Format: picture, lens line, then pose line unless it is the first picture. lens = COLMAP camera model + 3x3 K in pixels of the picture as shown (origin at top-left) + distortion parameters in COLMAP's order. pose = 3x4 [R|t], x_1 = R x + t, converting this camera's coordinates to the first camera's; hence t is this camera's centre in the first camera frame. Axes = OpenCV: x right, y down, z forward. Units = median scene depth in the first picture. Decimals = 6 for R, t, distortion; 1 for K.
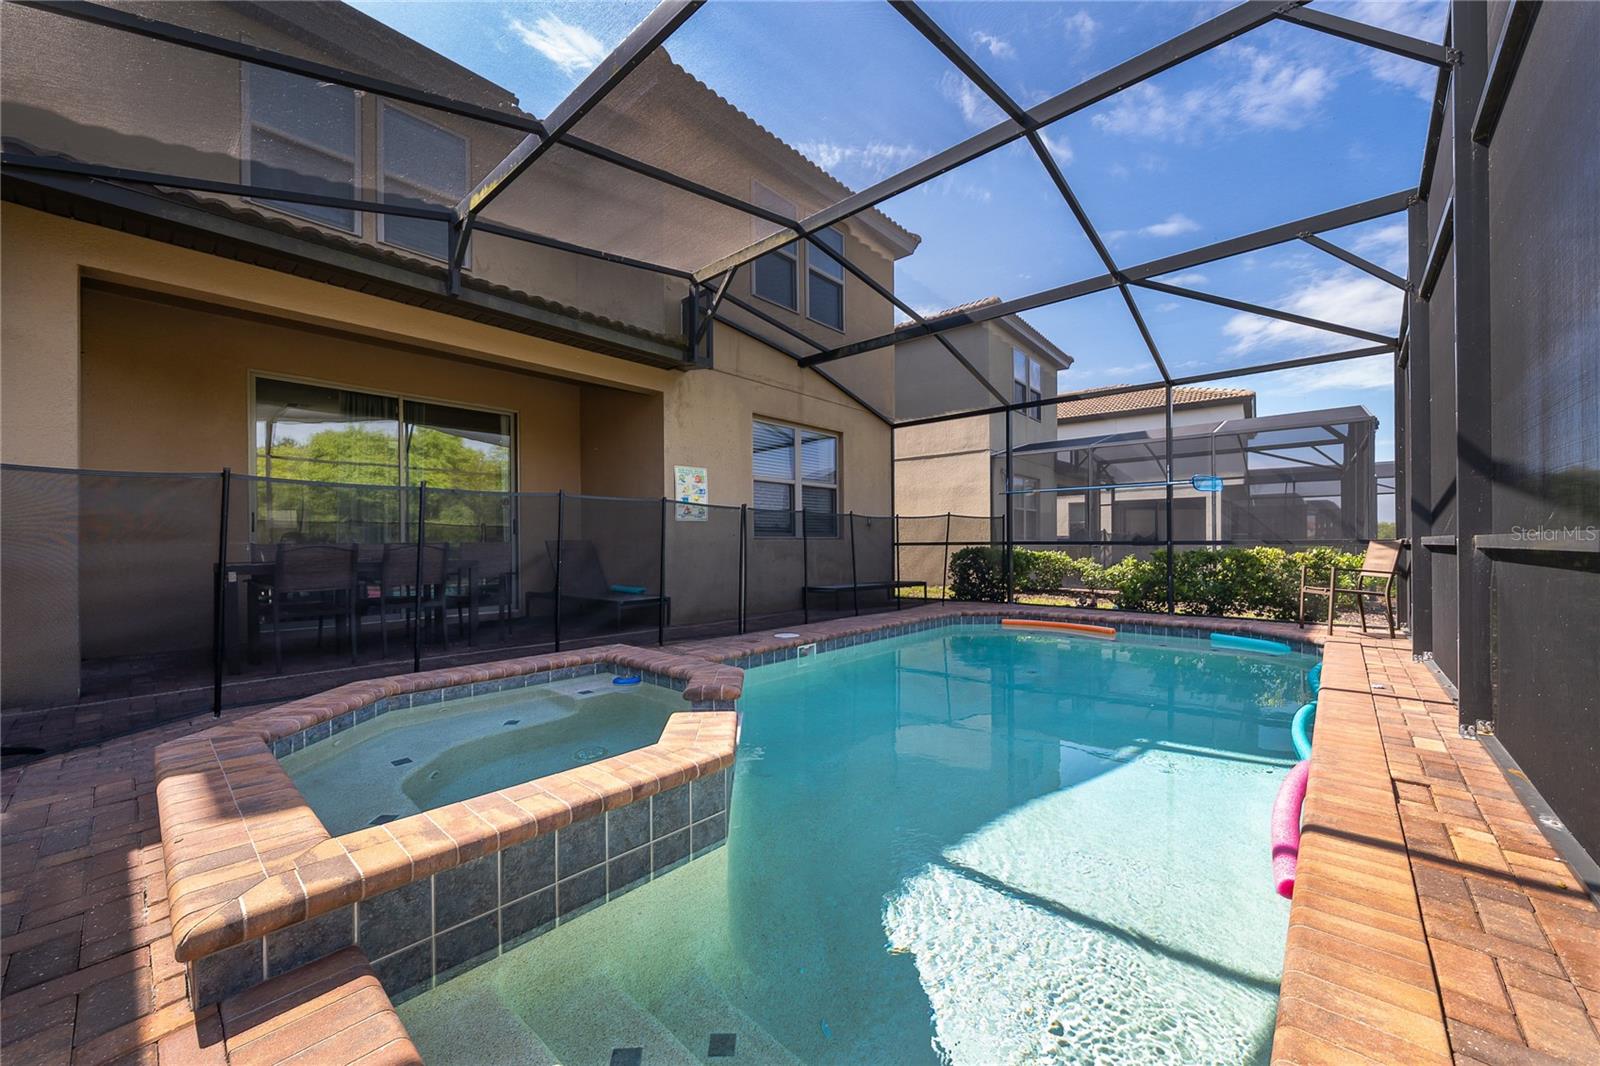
lens RADIAL K [[604.7, 0, 803.8], [0, 604.7, 536.2], [0, 0, 1]] dist [-0.001874, -0.000093]
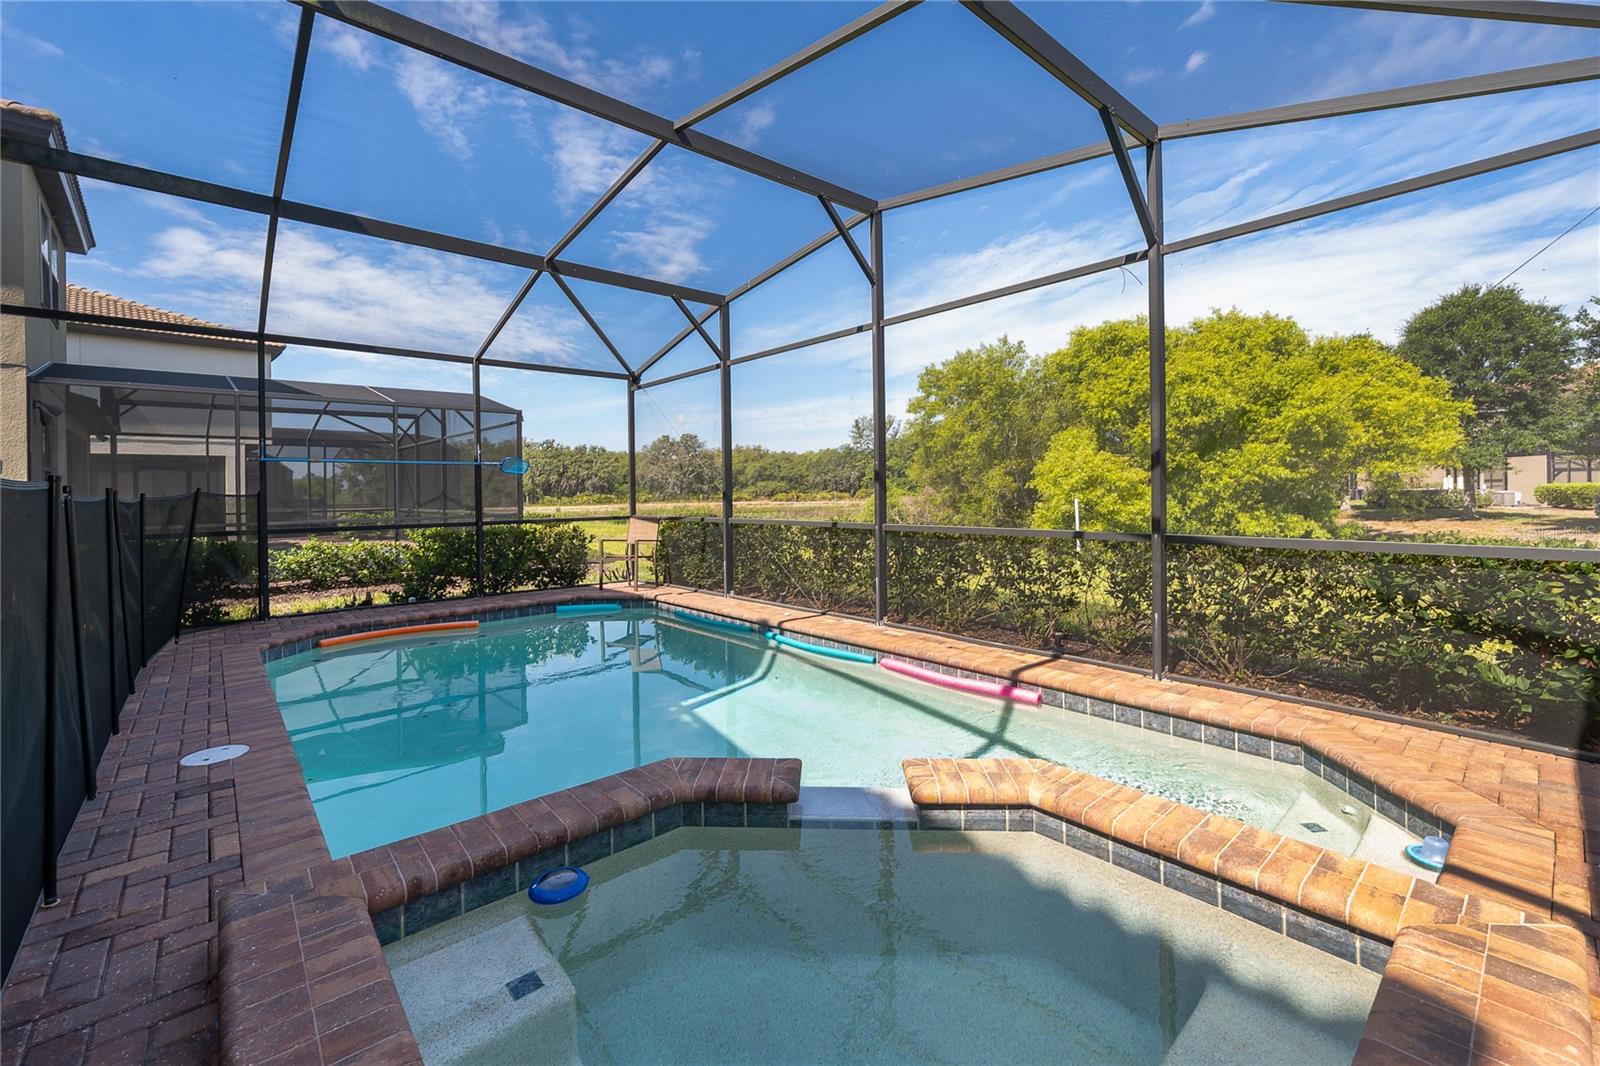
lens RADIAL K [[646.6, 0, 799.6], [0, 646.6, 490.9], [0, 0, 1]] dist [-0.001491, 0.001014]
pose [[0.146788, 0.002238, 0.989165, -0.518883], [0.006624, 0.999973, -0.003245, -0.051543], [-0.989146, 0.007029, 0.146769, 0.479076]]
